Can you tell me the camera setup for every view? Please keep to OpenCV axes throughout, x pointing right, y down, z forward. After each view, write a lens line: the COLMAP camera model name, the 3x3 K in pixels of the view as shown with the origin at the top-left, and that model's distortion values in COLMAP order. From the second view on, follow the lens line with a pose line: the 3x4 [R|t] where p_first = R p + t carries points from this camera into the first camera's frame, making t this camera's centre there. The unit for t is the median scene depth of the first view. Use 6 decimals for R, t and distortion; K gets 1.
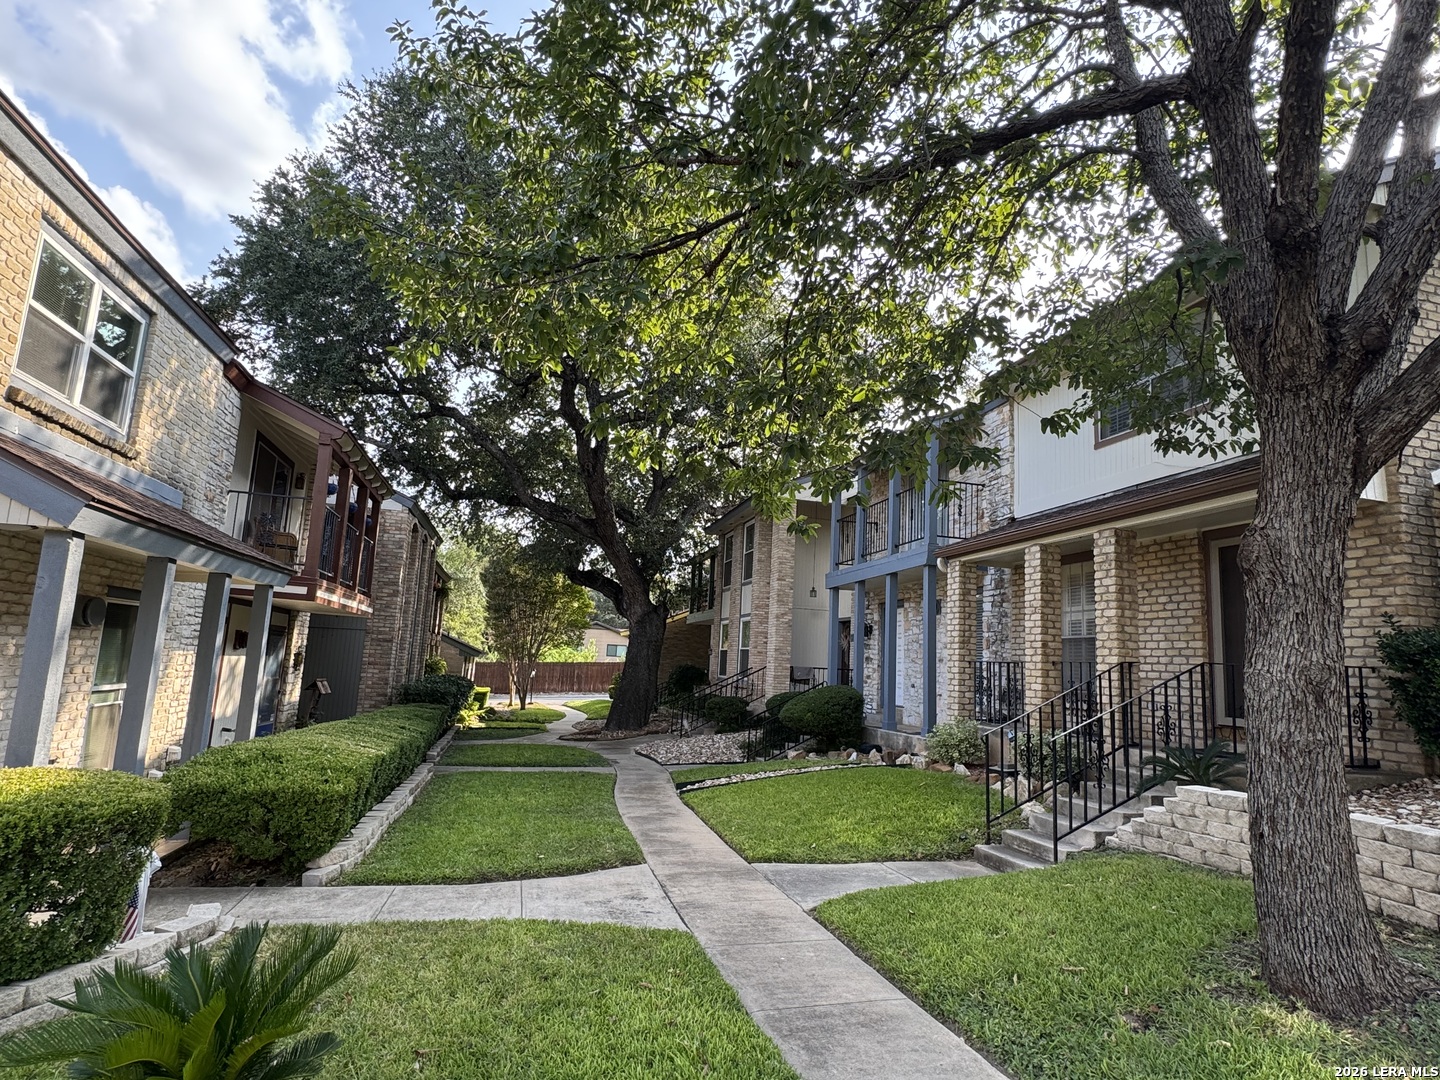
lens RADIAL K [[803.2, 0, 720.0], [0, 803.2, 540.0], [0, 0, 1]] dist [-0.001851, -0.000705]
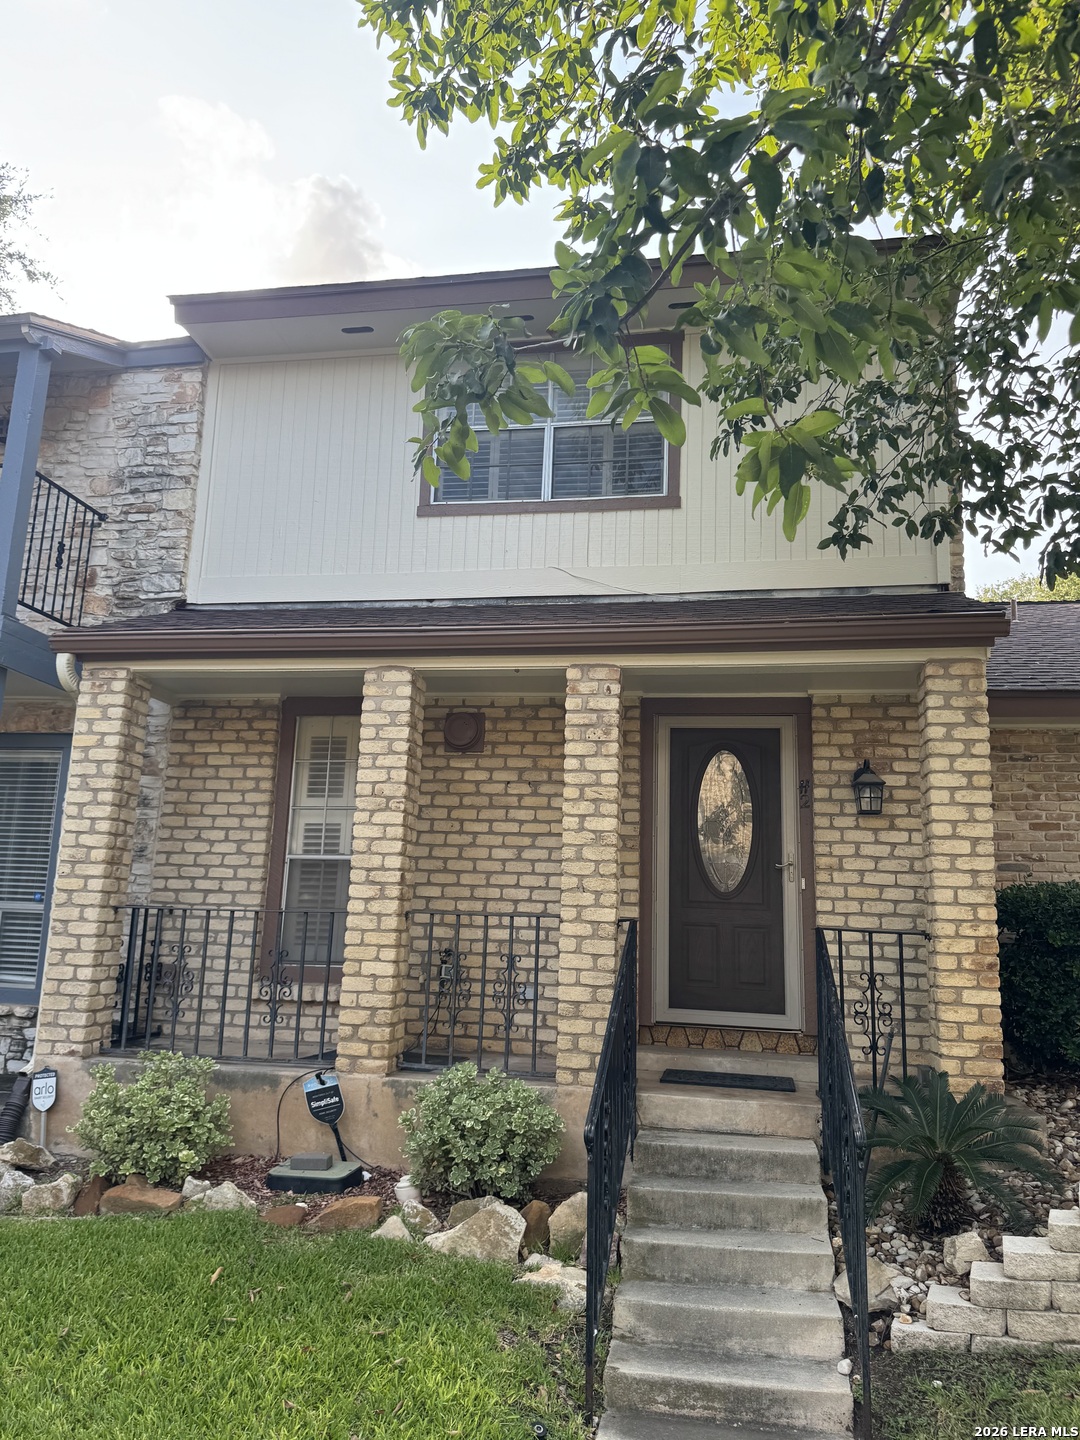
lens RADIAL K [[1100.4, 0, 540.0], [0, 1100.4, 720.0], [0, 0, 1]] dist [0.079264, -0.000359]
pose [[0.416510, 0.146915, 0.897182, -0.152892], [-0.157825, 0.983557, -0.087790, 0.078364], [-0.895327, -0.105032, 0.432848, 0.614794]]
